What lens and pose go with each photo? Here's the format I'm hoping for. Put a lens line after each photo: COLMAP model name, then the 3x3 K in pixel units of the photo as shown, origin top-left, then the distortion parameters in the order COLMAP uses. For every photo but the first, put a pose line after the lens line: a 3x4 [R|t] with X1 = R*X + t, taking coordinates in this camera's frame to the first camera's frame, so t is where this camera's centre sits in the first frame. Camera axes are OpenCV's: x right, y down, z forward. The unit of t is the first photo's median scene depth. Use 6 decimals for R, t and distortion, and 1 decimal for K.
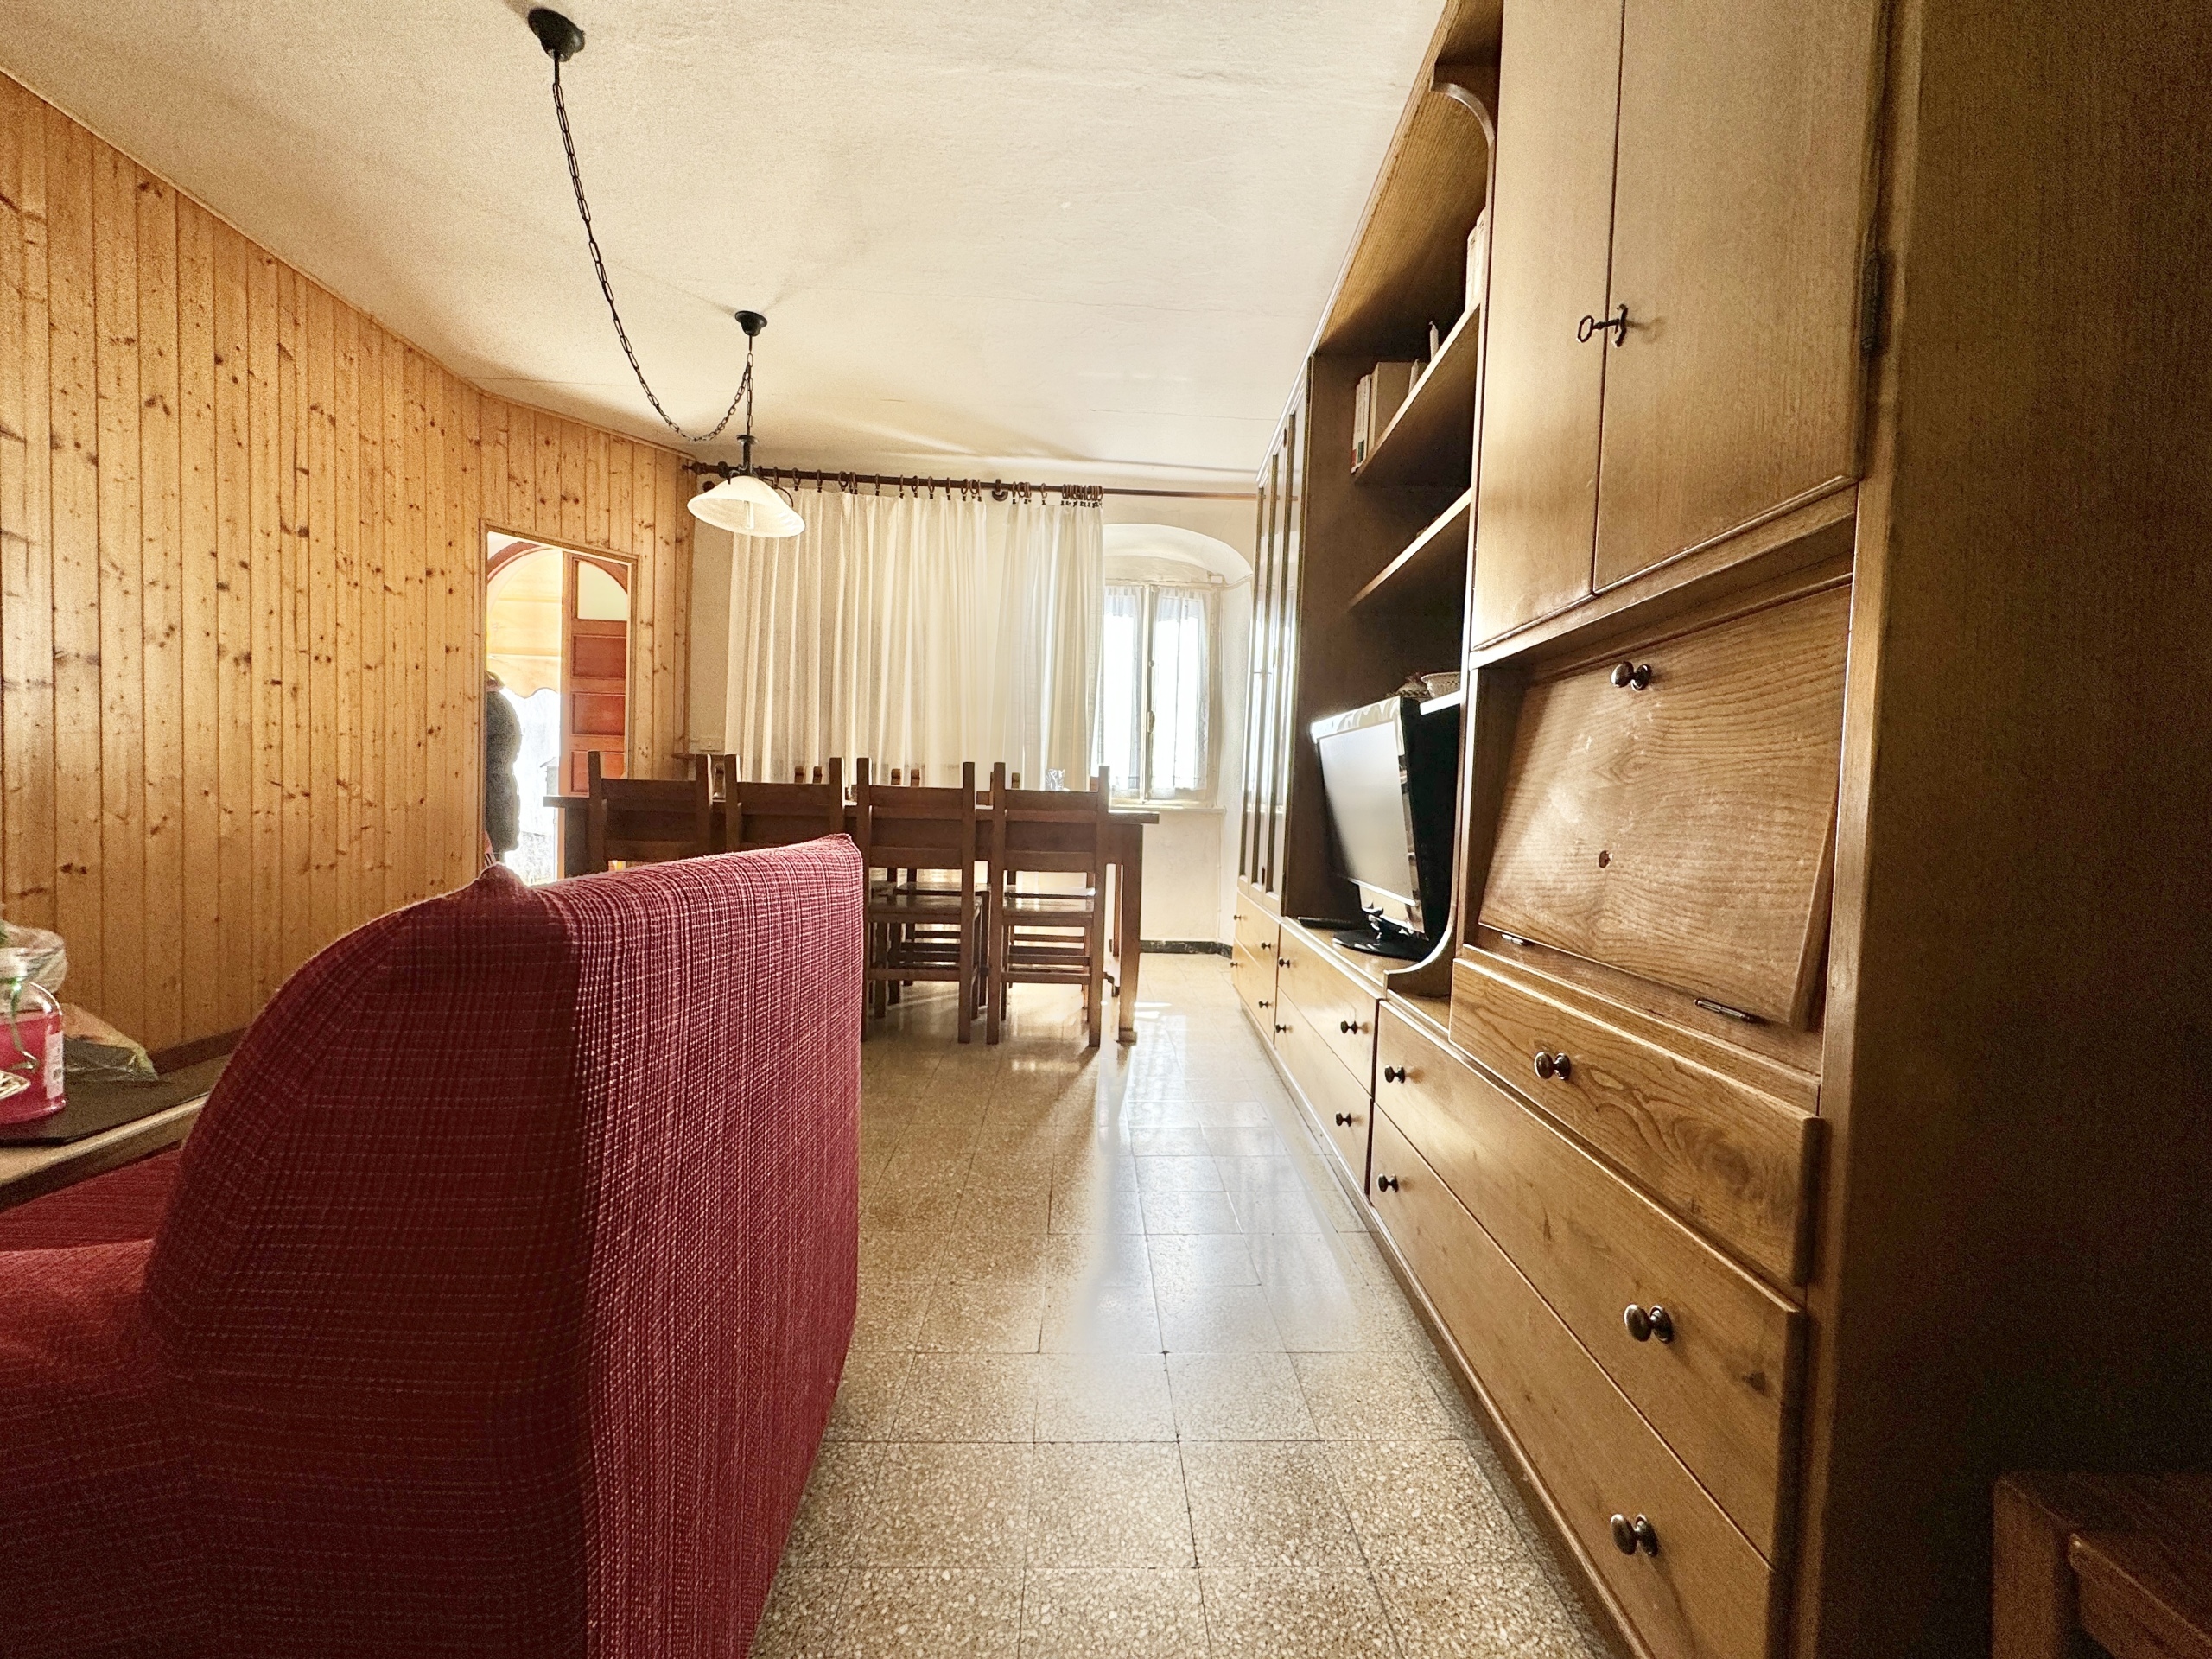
lens RADIAL K [[881.1, 0, 1110.1], [0, 881.1, 834.7], [0, 0, 1]] dist [-0.002004, 0.000198]
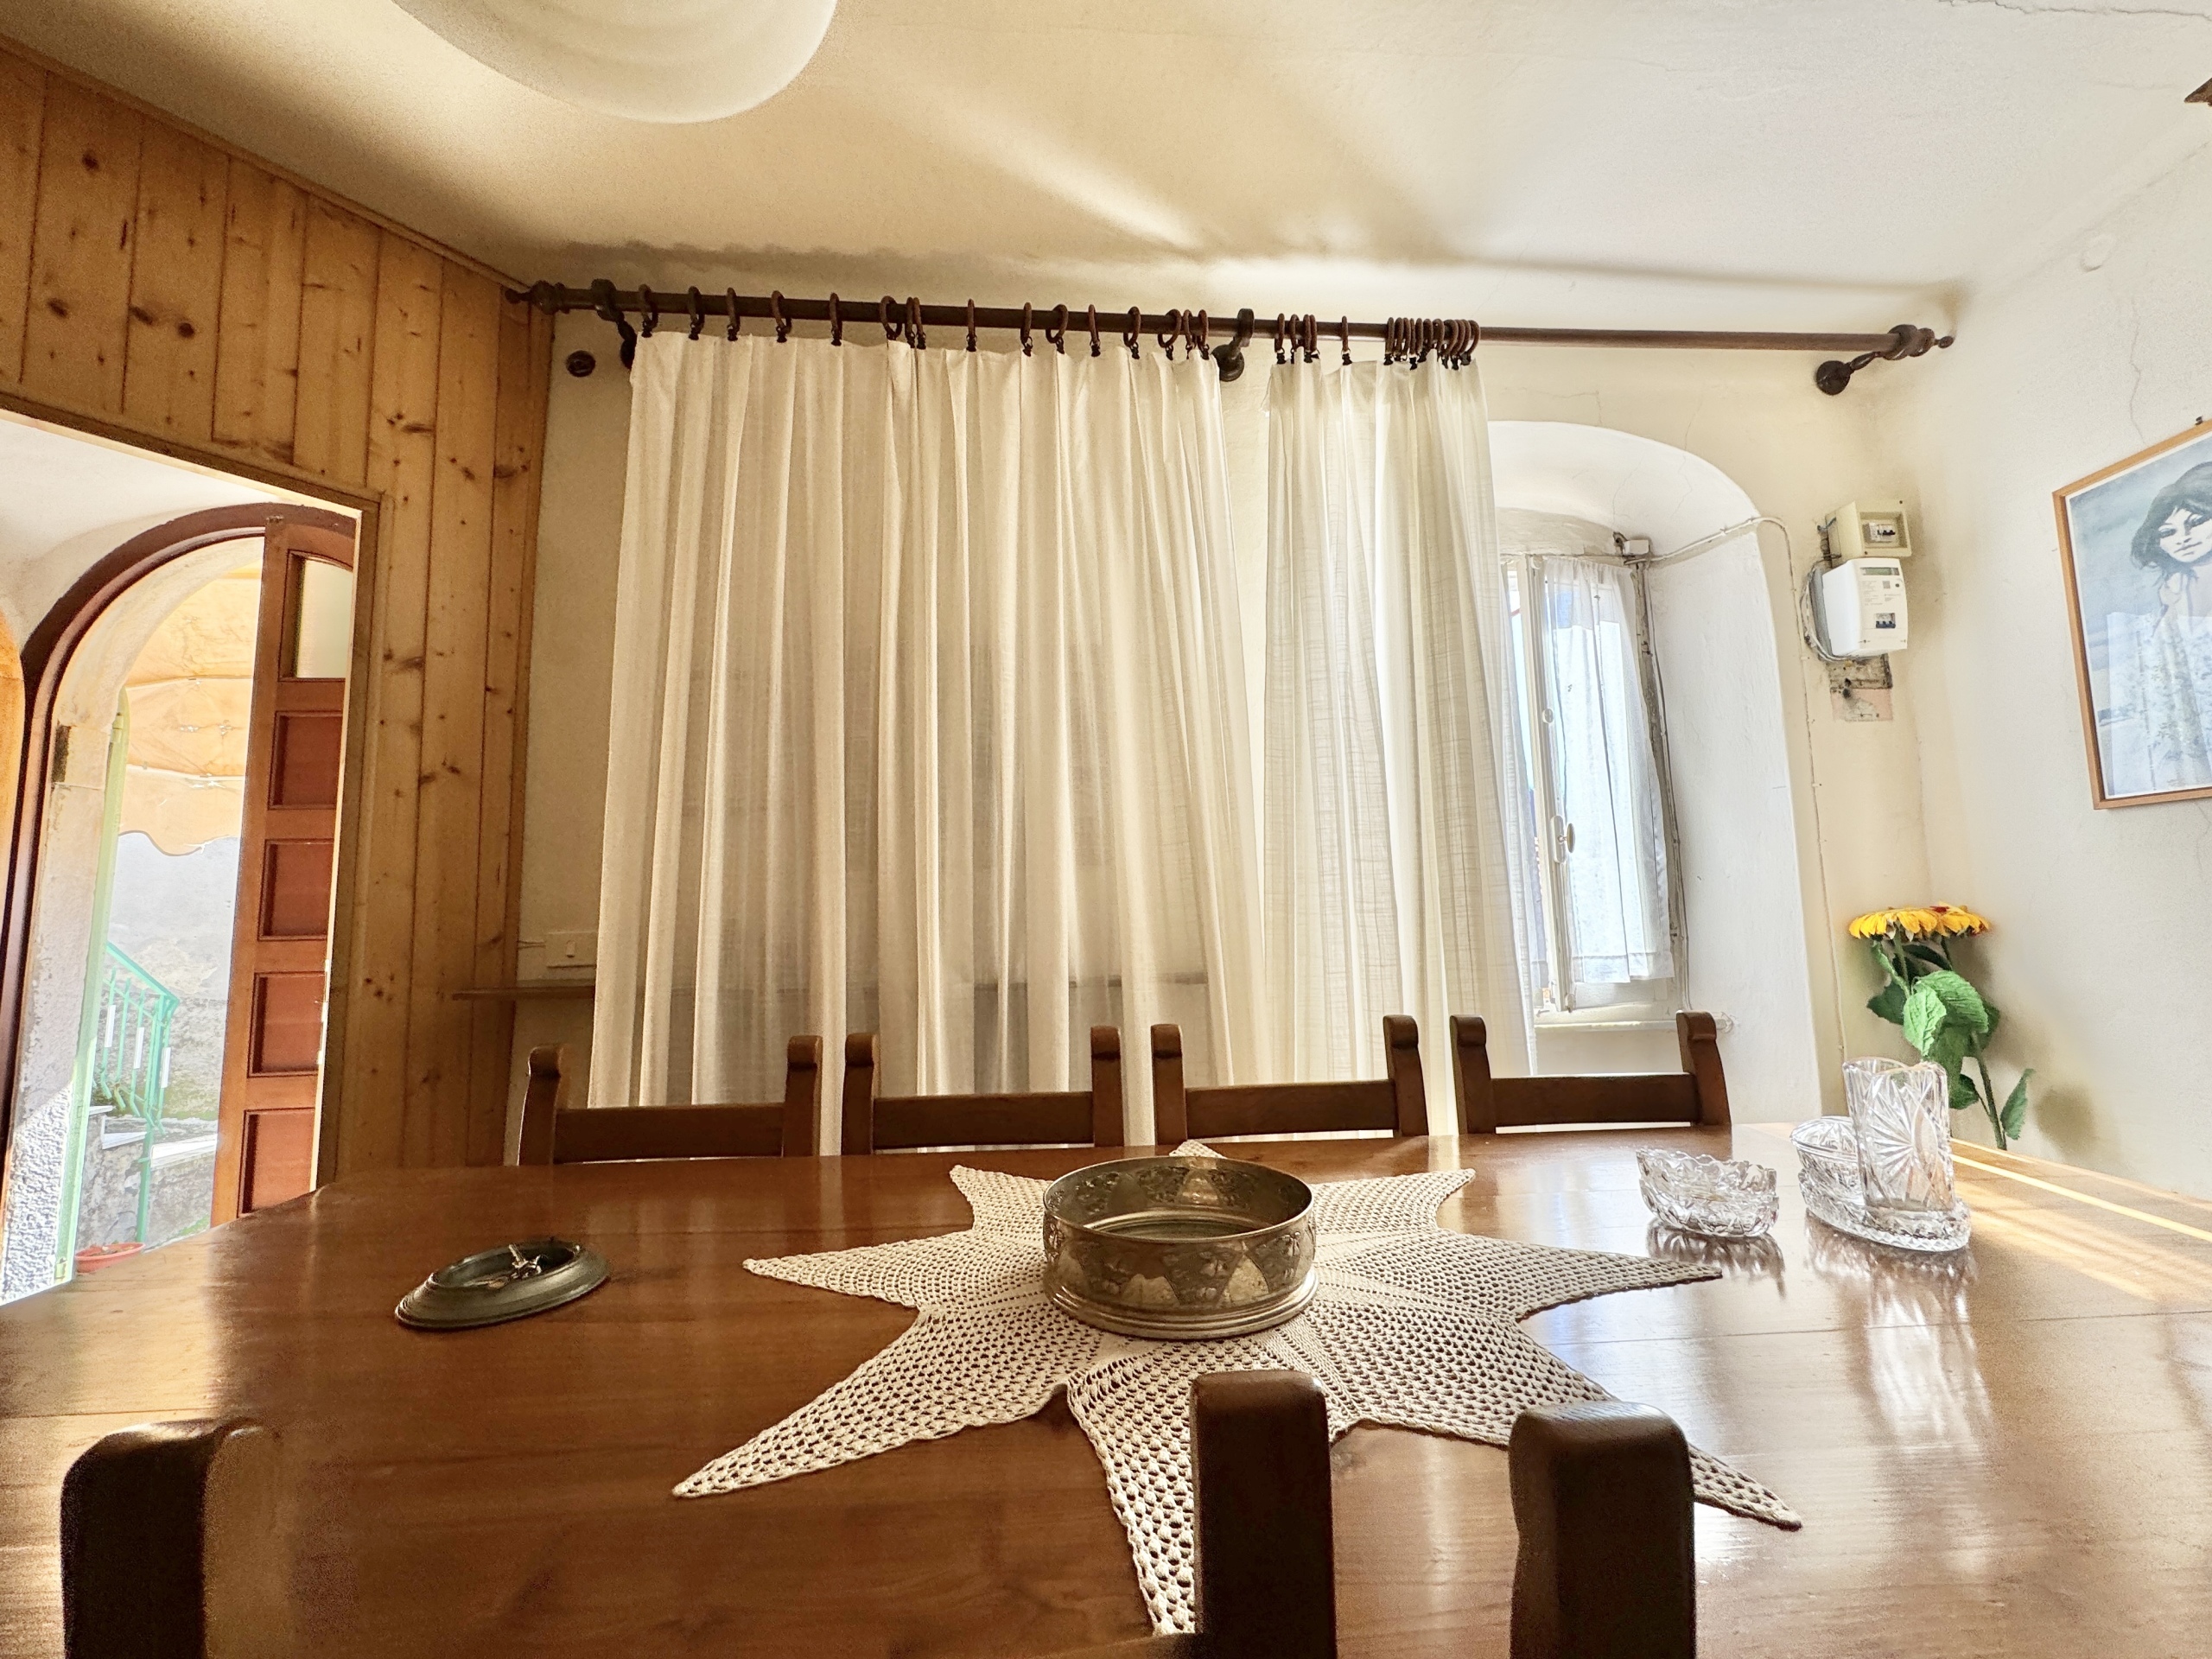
lens RADIAL K [[881.1, 0, 1104.6], [0, 881.1, 832.7], [0, 0, 1]] dist [-0.002004, 0.000198]
pose [[0.998336, -0.051599, 0.025740, -0.222149], [0.054590, 0.989525, -0.133644, -0.091753], [-0.018574, 0.134827, 0.990695, 0.604164]]
